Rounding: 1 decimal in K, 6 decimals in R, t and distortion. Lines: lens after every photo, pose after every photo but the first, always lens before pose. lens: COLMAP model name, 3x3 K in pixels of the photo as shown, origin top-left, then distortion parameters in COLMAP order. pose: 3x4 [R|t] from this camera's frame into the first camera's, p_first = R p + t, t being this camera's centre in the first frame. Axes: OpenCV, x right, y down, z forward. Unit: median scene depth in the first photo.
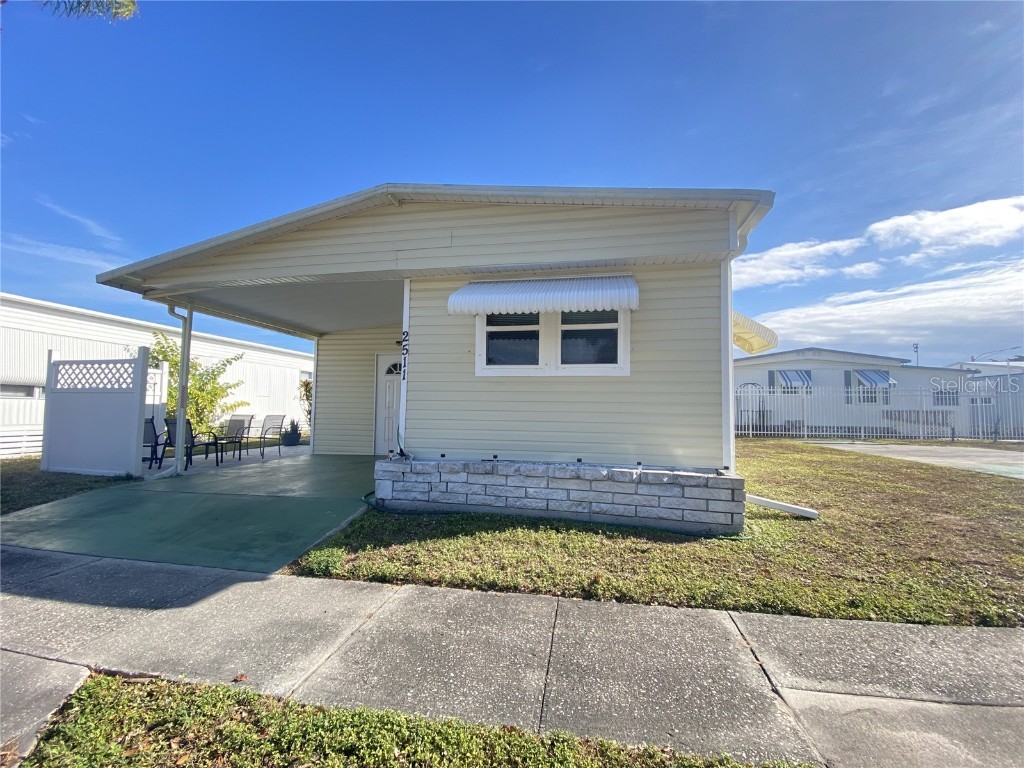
lens RADIAL K [[453.5, 0, 512.0], [0, 453.5, 384.0], [0, 0, 1]] dist [0.036836, -0.032526]
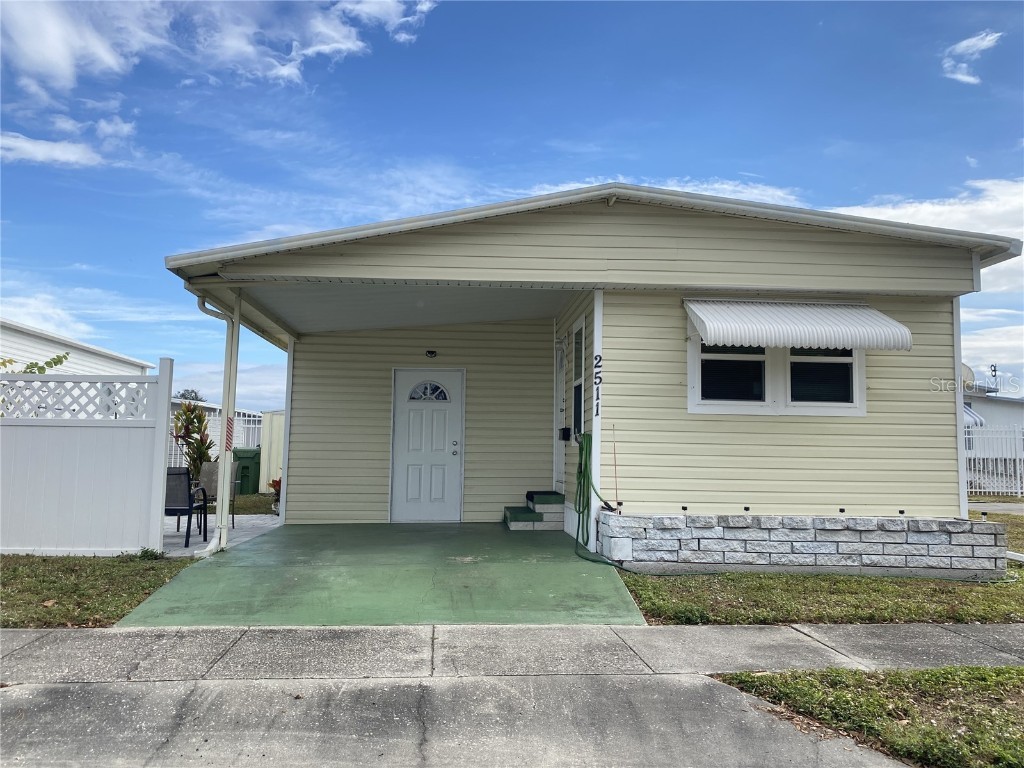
lens RADIAL K [[881.4, 0, 514.2], [0, 881.4, 374.5], [0, 0, 1]] dist [0.079089, -0.174414]
pose [[0.961560, 0.027201, 0.273245, -0.853826], [-0.017423, 0.999120, -0.038146, -0.022072], [-0.274042, 0.031919, 0.961188, -0.474540]]
